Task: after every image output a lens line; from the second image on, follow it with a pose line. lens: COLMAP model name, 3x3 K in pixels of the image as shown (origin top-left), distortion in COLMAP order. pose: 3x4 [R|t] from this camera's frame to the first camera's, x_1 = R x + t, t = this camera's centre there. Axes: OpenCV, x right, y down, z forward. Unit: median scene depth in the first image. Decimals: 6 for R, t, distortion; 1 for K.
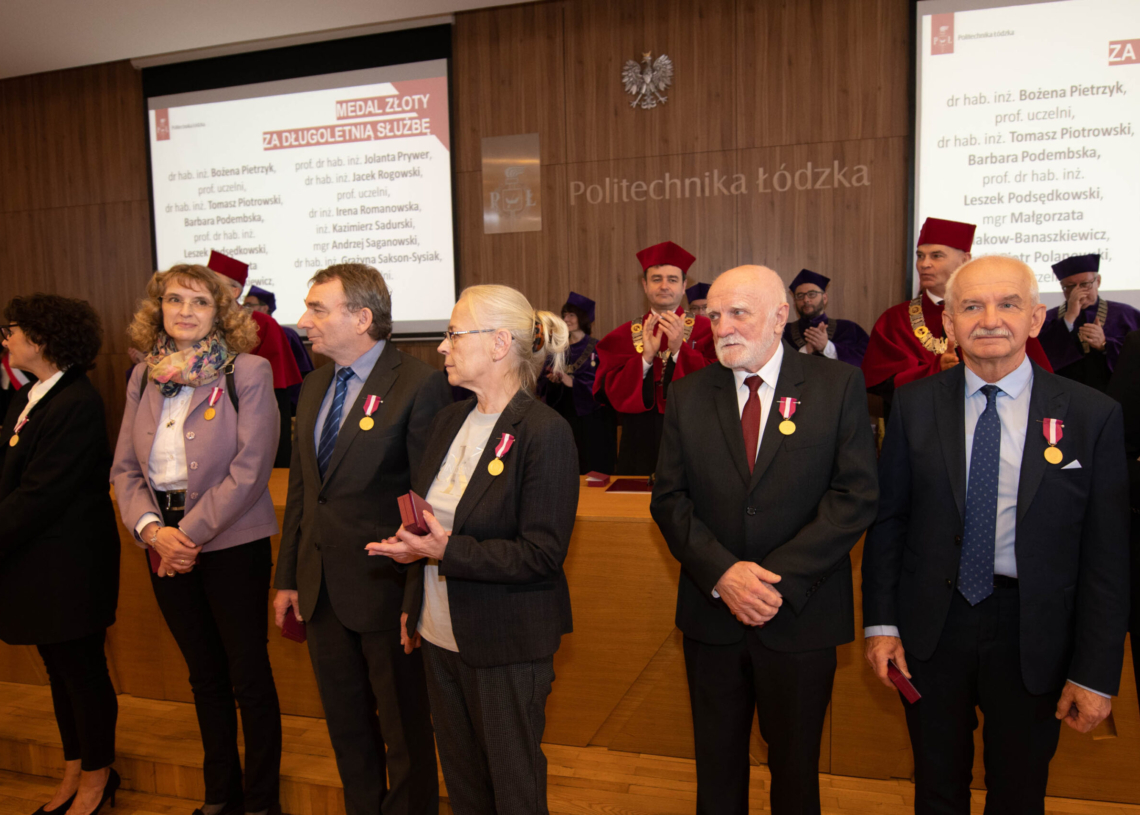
lens RADIAL K [[762.1, 0, 591.7], [0, 762.1, 405.6], [0, 0, 1]] dist [-0.011278, -0.009035]
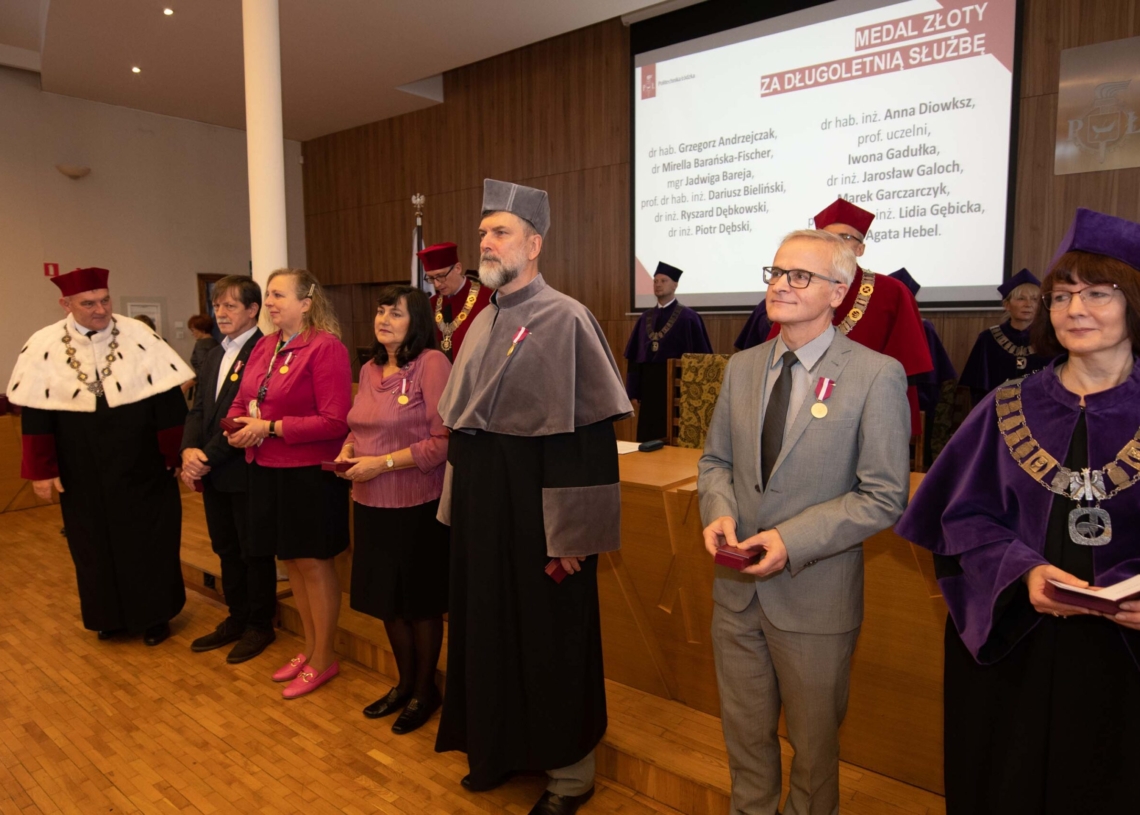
lens RADIAL K [[762.1, 0, 556.2], [0, 762.1, 405.6], [0, 0, 1]] dist [-0.011278, -0.009035]
pose [[0.900186, 0.063536, -0.430845, -0.255949], [-0.045018, 0.997576, 0.053052, -0.008491], [0.433172, -0.028361, 0.900865, 0.077664]]
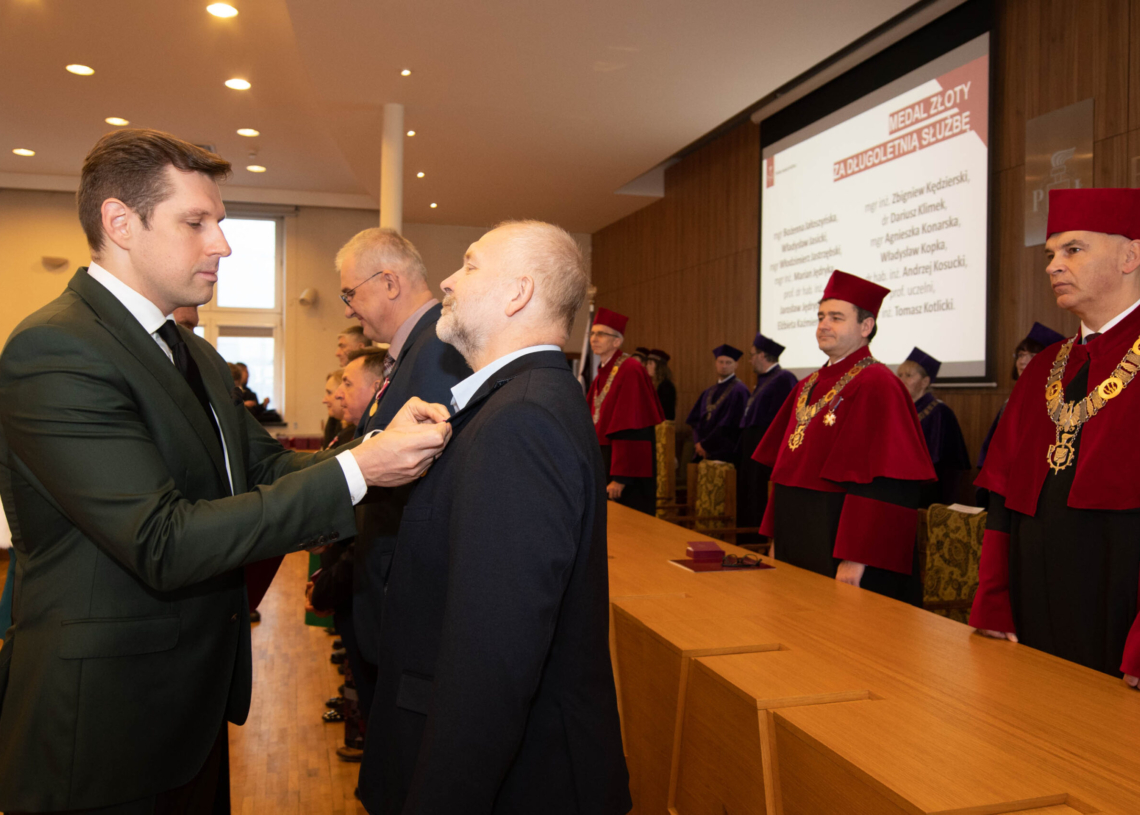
lens RADIAL K [[923.1, 0, 555.0], [0, 923.1, 399.0], [0, 0, 1]] dist [-0.015392, 0.010212]
pose [[0.490976, 0.032073, -0.870583, 0.431277], [-0.084981, 0.996319, -0.011221, -0.027257], [0.867019, 0.079493, 0.491894, 0.169220]]
